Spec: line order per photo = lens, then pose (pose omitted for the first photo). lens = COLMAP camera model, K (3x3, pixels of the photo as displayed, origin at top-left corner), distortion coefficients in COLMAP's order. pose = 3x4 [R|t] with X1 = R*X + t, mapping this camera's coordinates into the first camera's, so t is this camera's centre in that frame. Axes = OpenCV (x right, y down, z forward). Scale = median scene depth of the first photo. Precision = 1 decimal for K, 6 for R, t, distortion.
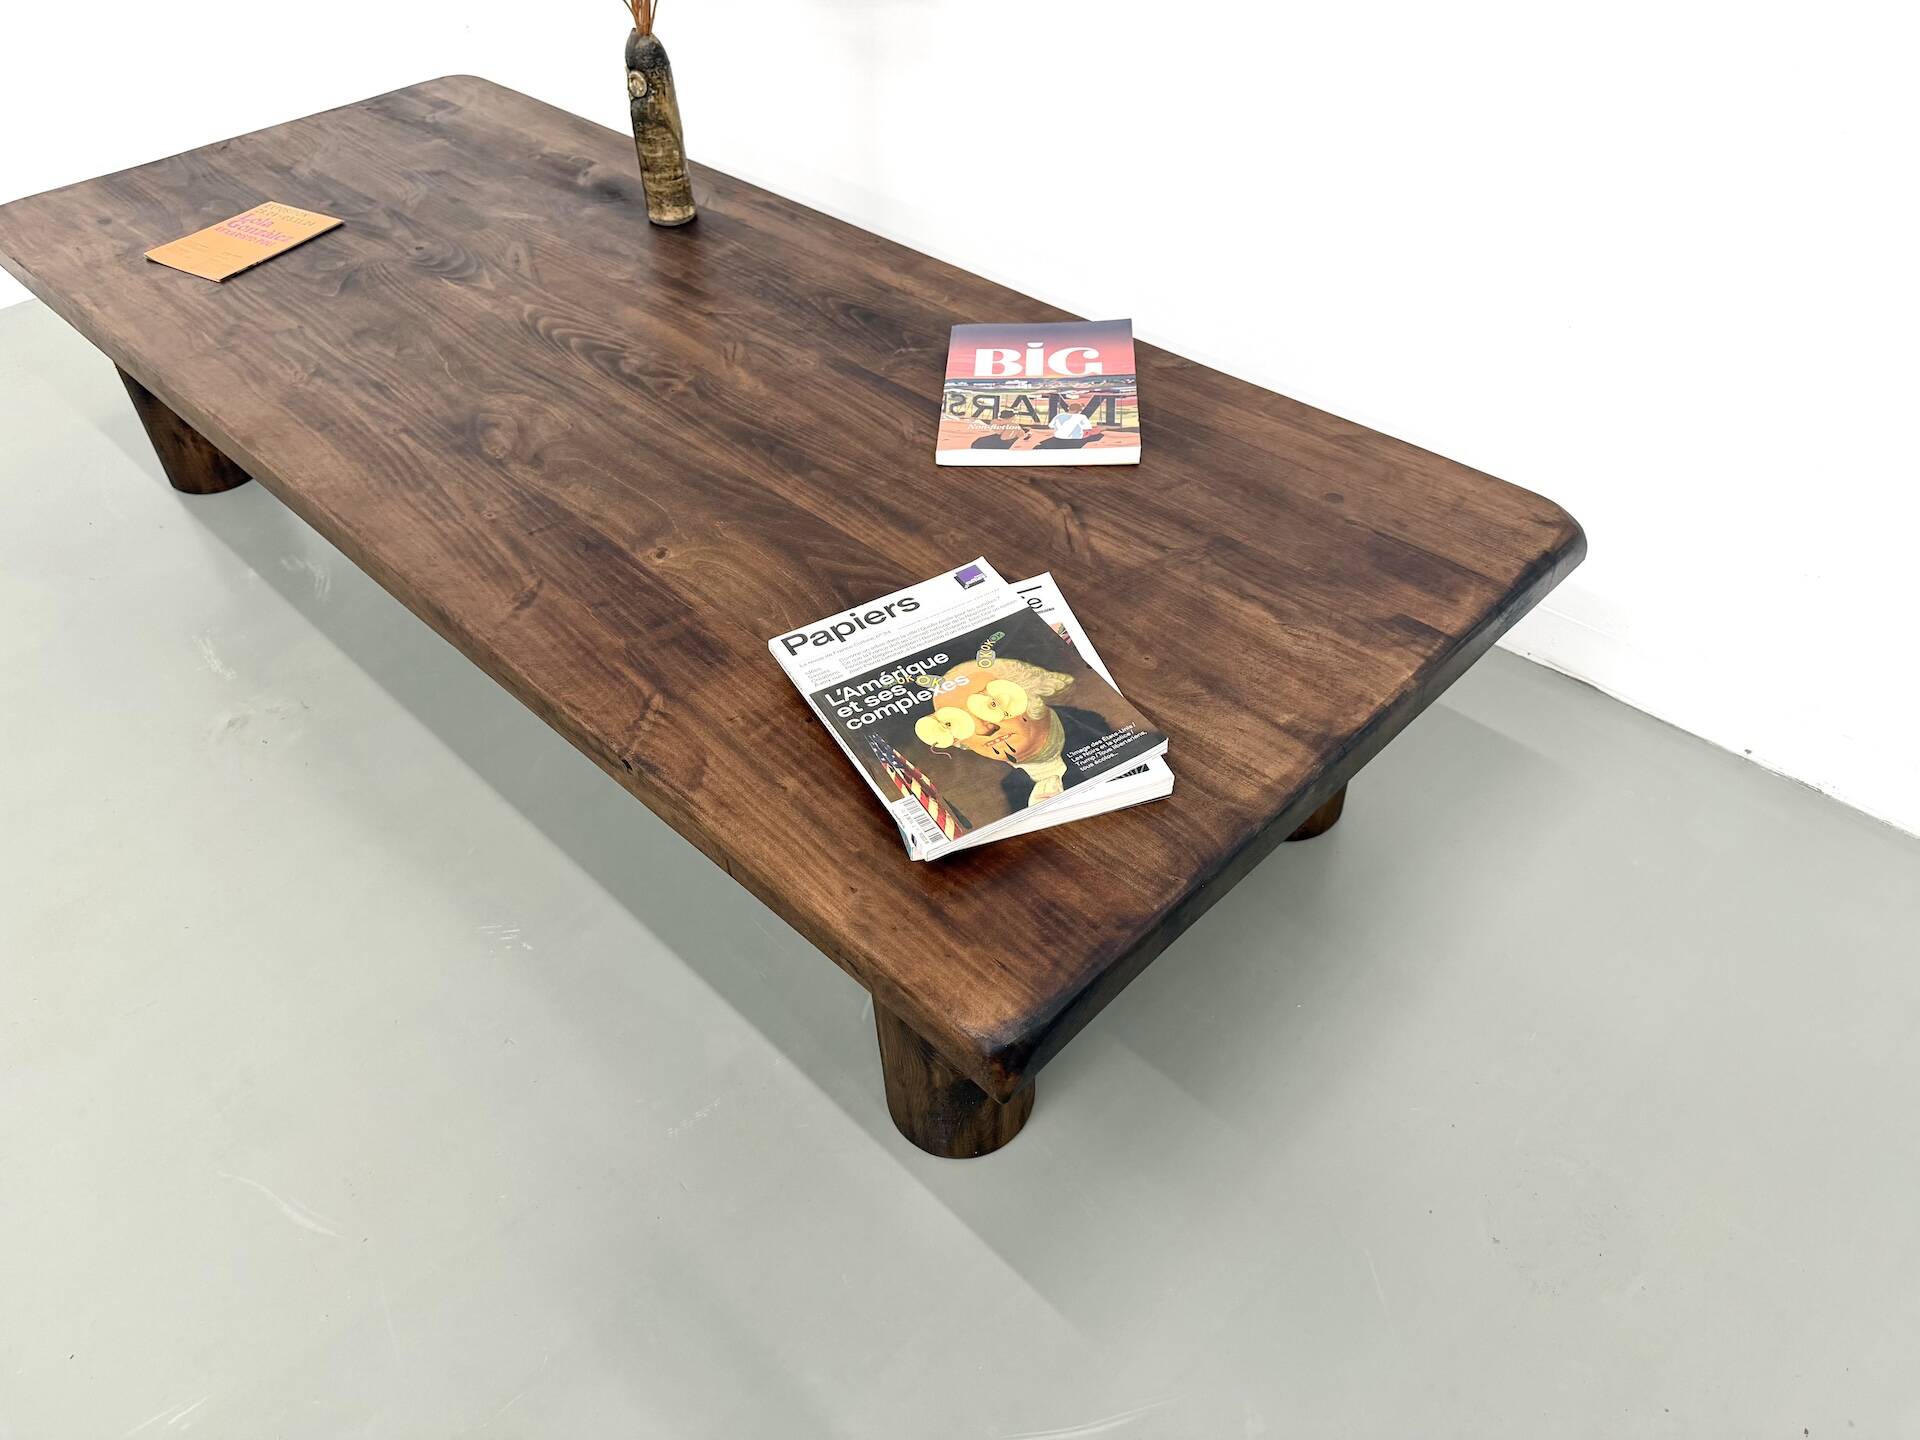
lens RADIAL K [[1349.4, 0, 957.4], [0, 1349.4, 725.6], [0, 0, 1]] dist [0.095421, -0.144165]
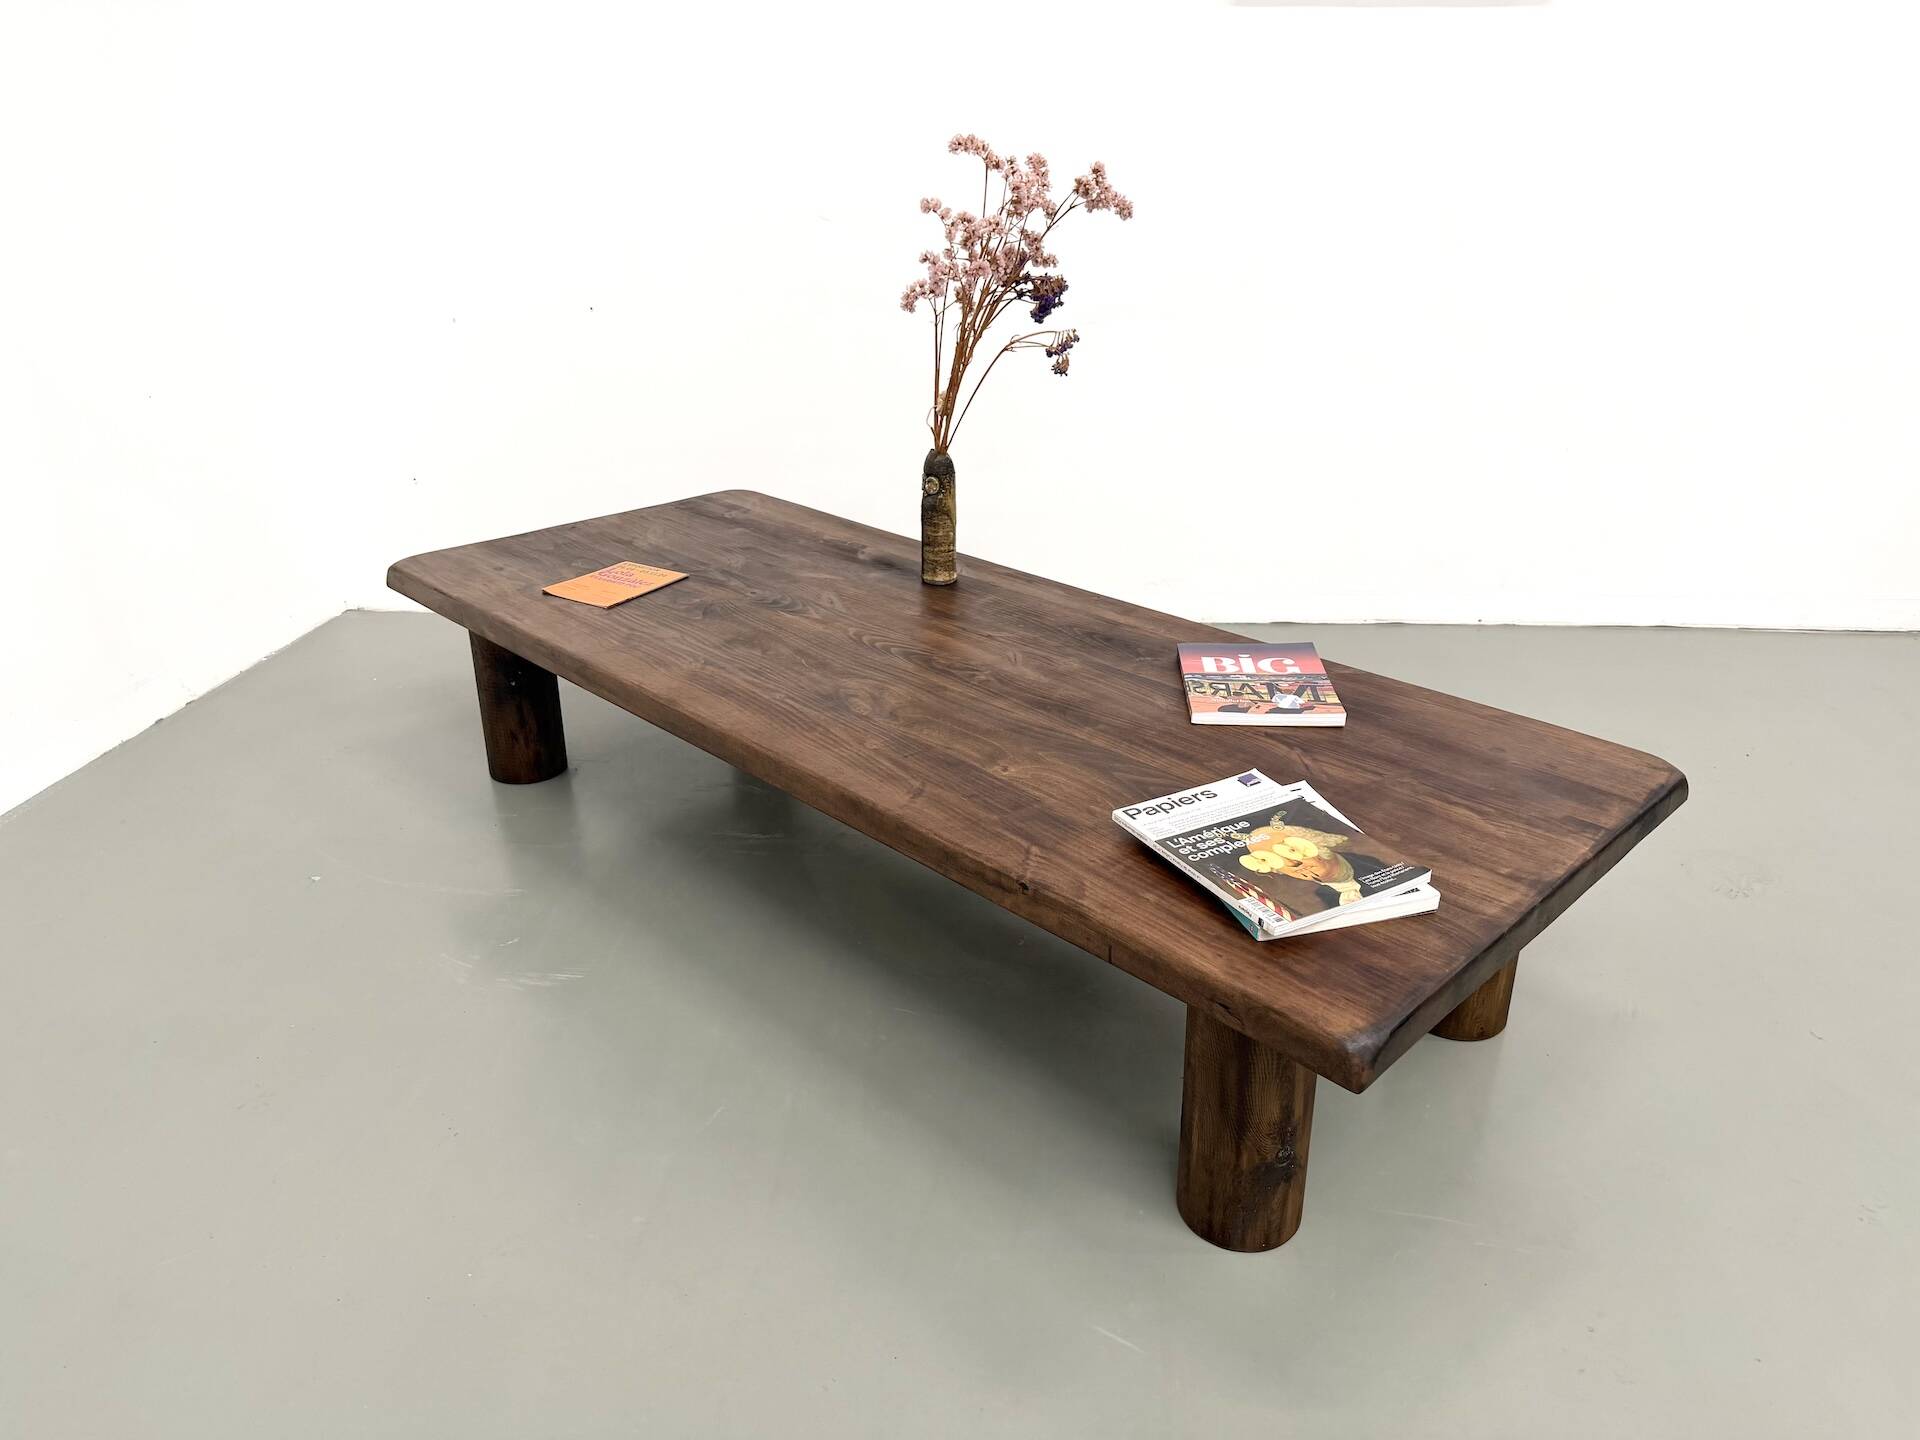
lens RADIAL K [[1349.4, 0, 958.5], [0, 1349.4, 717.2], [0, 0, 1]] dist [0.095421, -0.144165]
pose [[0.999437, 0.033424, 0.002950, -0.245802], [-0.030647, 0.945105, -0.325326, 0.241497], [-0.013662, 0.325052, 0.945597, -0.269113]]
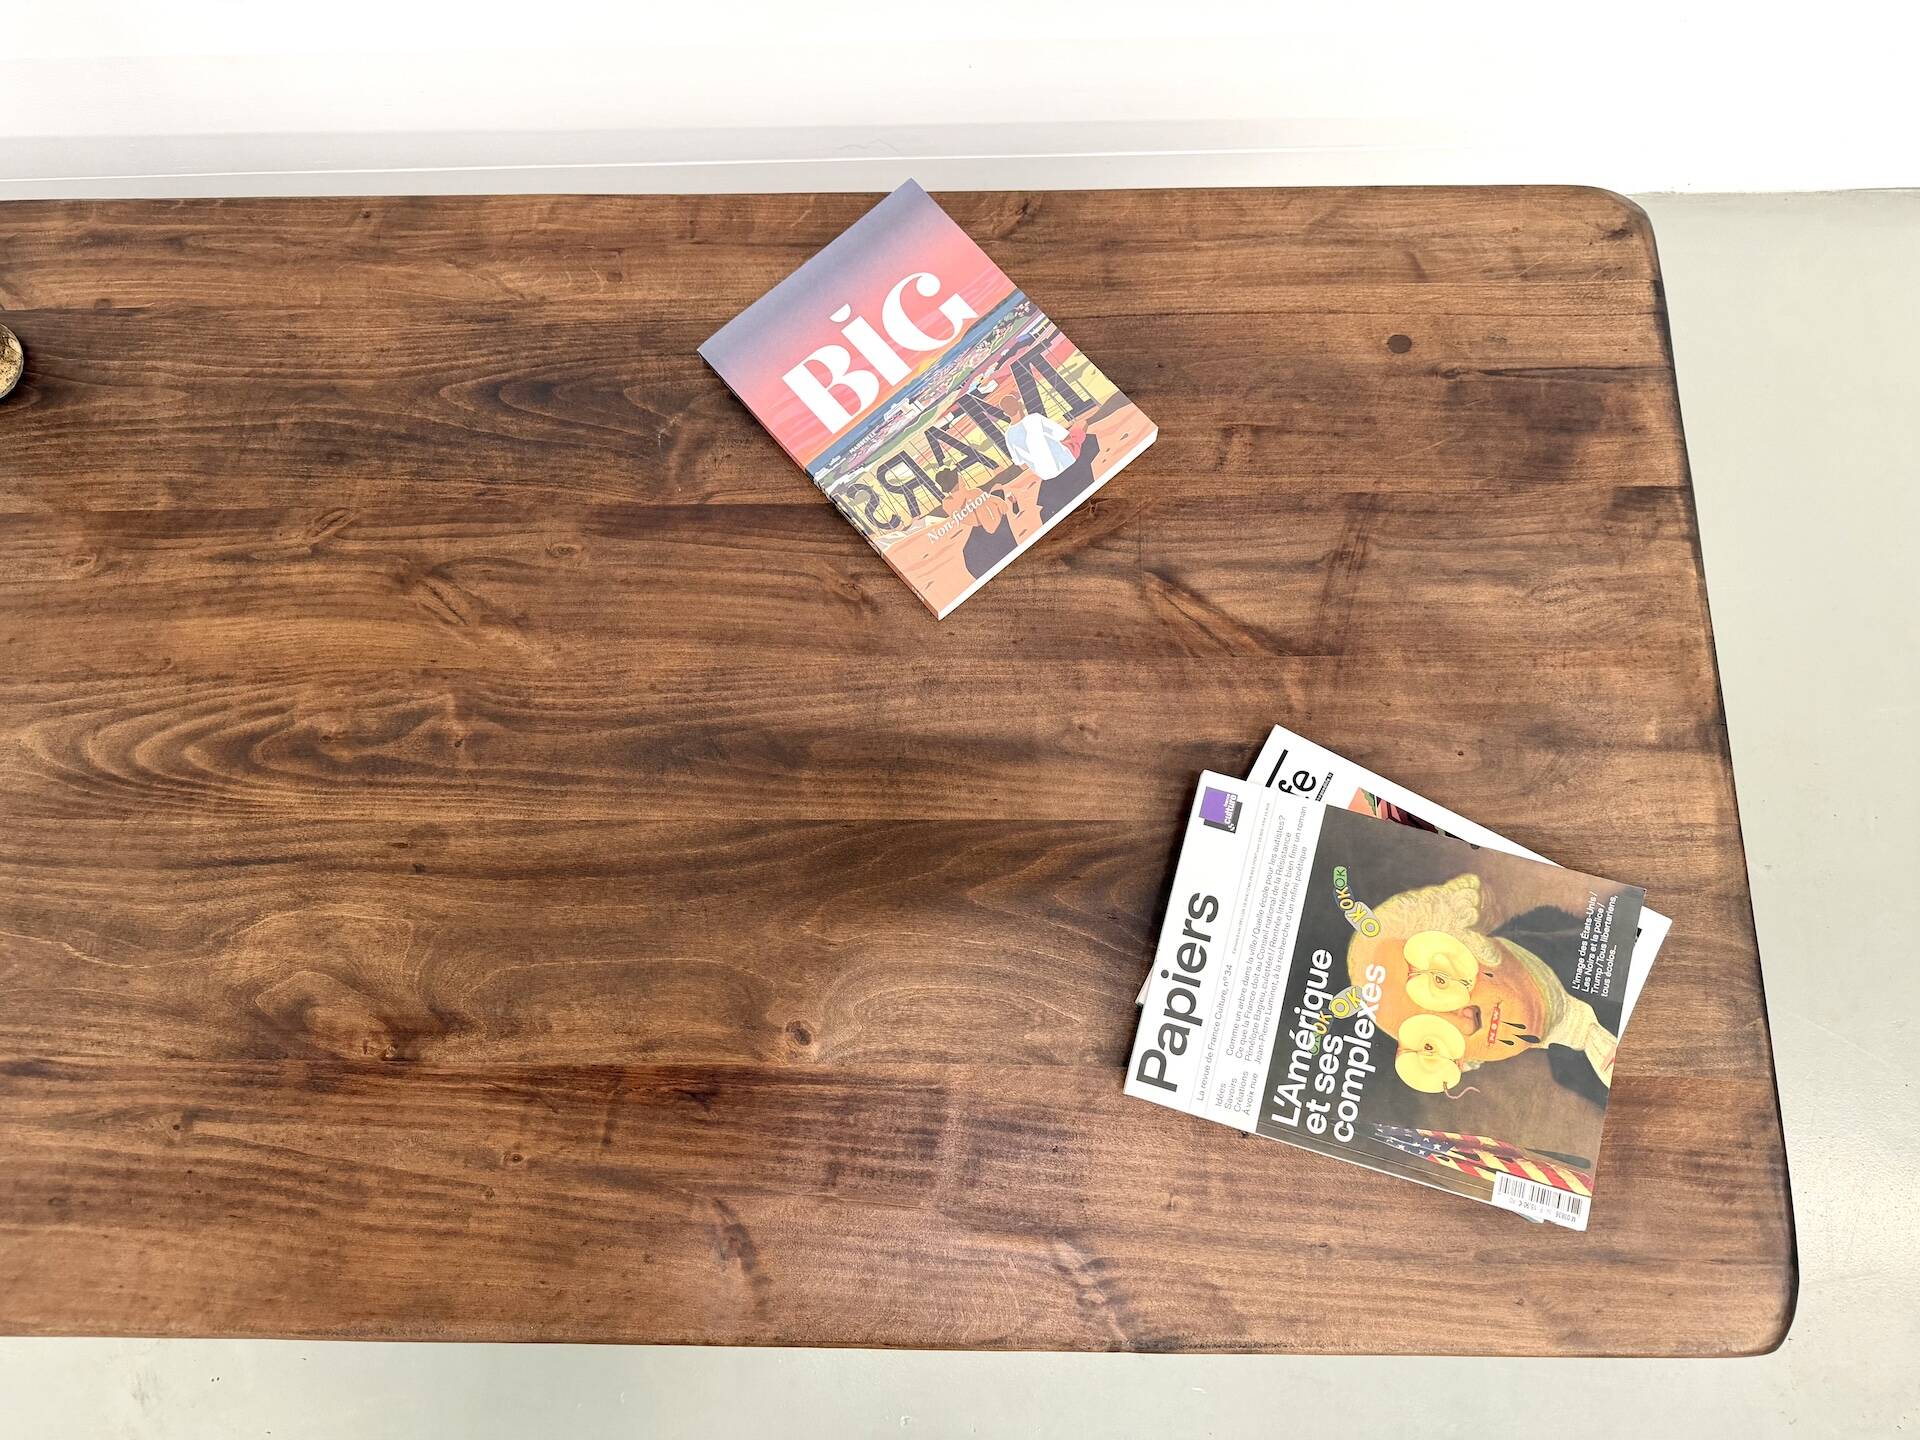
lens RADIAL K [[1349.4, 0, 946.0], [0, 1349.4, 718.3], [0, 0, 1]] dist [0.095421, -0.144165]
pose [[0.715398, -0.670647, 0.196058, -0.175262], [0.472583, 0.671107, 0.571209, -0.534231], [-0.514656, -0.315988, 0.797045, 0.427044]]
